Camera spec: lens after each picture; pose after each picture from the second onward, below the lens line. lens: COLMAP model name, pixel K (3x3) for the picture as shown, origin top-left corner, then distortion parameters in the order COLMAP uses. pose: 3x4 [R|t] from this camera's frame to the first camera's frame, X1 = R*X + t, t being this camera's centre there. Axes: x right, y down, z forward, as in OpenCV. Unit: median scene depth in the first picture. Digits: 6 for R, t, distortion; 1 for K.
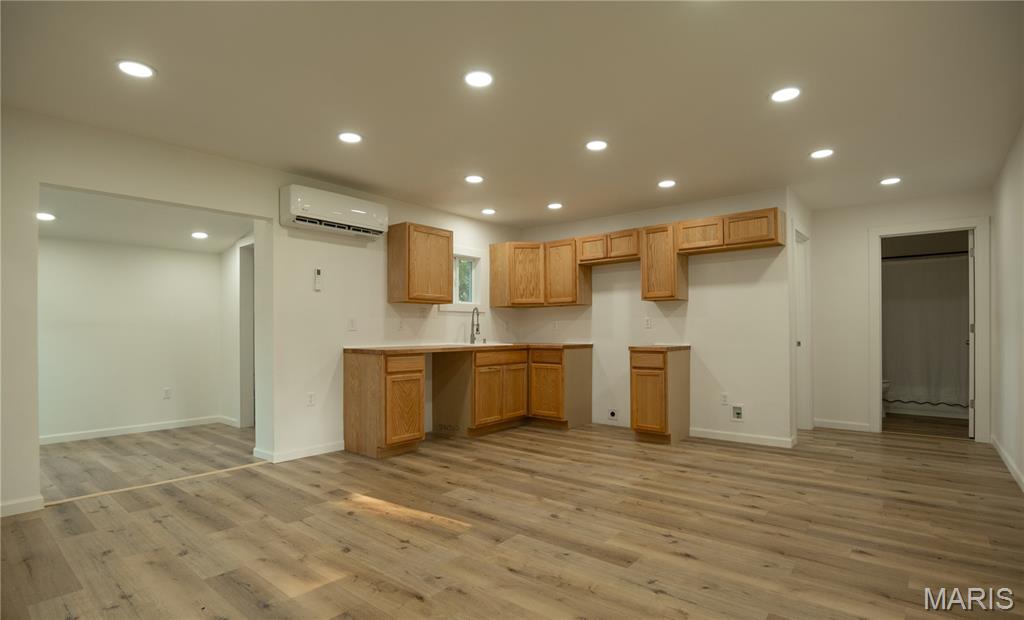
lens RADIAL K [[501.4, 0, 498.8], [0, 501.4, 327.9], [0, 0, 1]] dist [-0.019487, -0.000243]
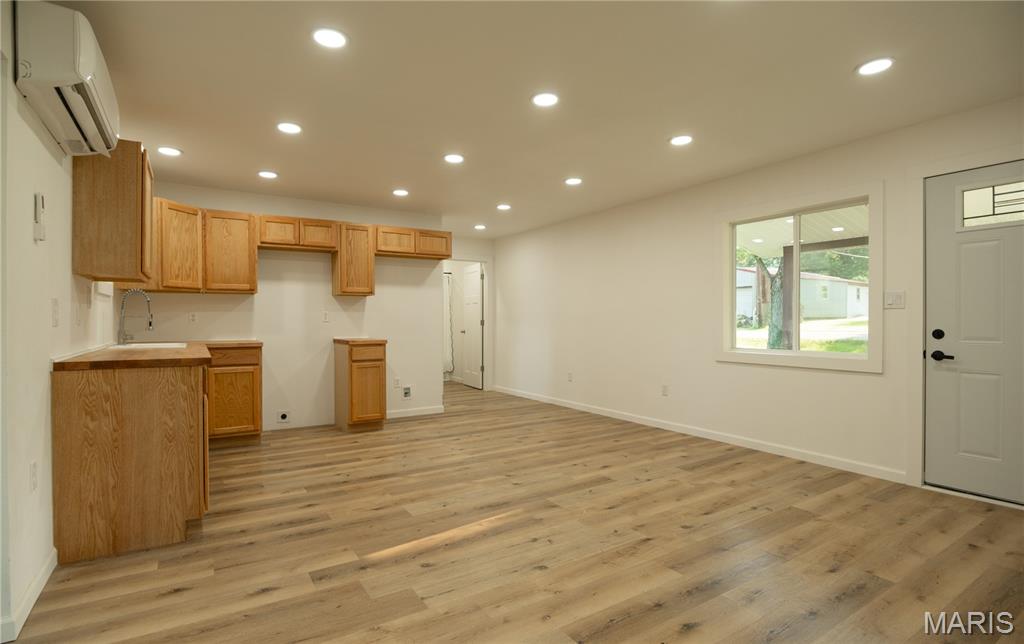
lens RADIAL K [[506.3, 0, 507.9], [0, 506.3, 323.6], [0, 0, 1]] dist [-0.020337, -0.002093]
pose [[0.291695, -0.000432, 0.956511, -0.745949], [-0.008030, 0.999964, 0.002900, -0.002619], [-0.956478, -0.008526, 0.291681, 0.489895]]
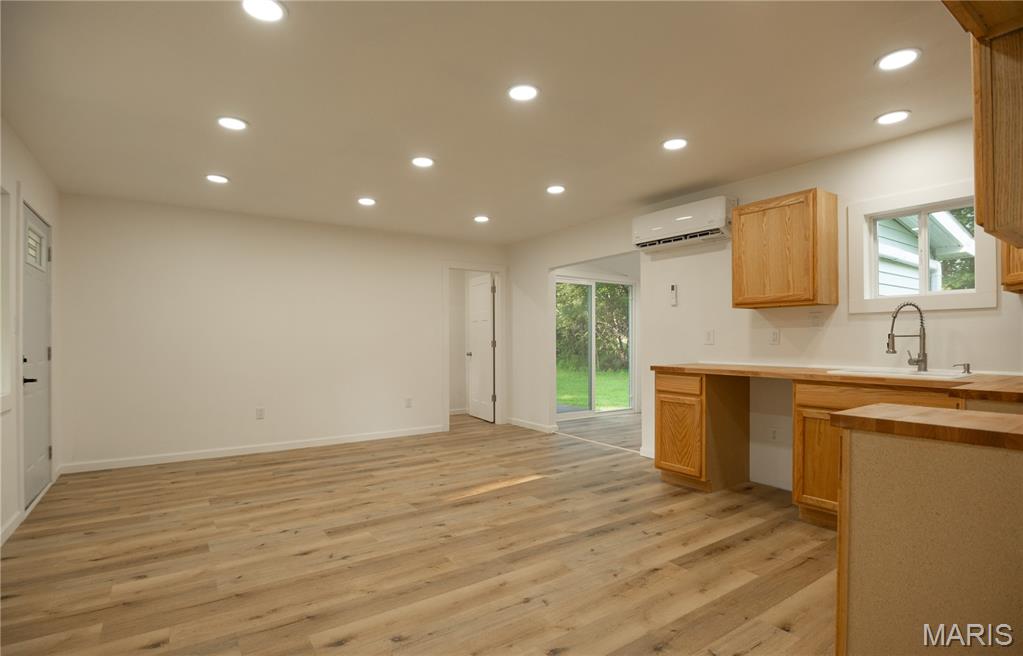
lens RADIAL K [[493.3, 0, 507.7], [0, 493.3, 336.8], [0, 0, 1]] dist [-0.010481, 0.000502]
pose [[-0.255425, 0.000213, -0.966829, 0.785447], [0.013782, 0.999899, -0.003421, -0.012310], [0.966731, -0.014199, -0.255402, 1.020985]]
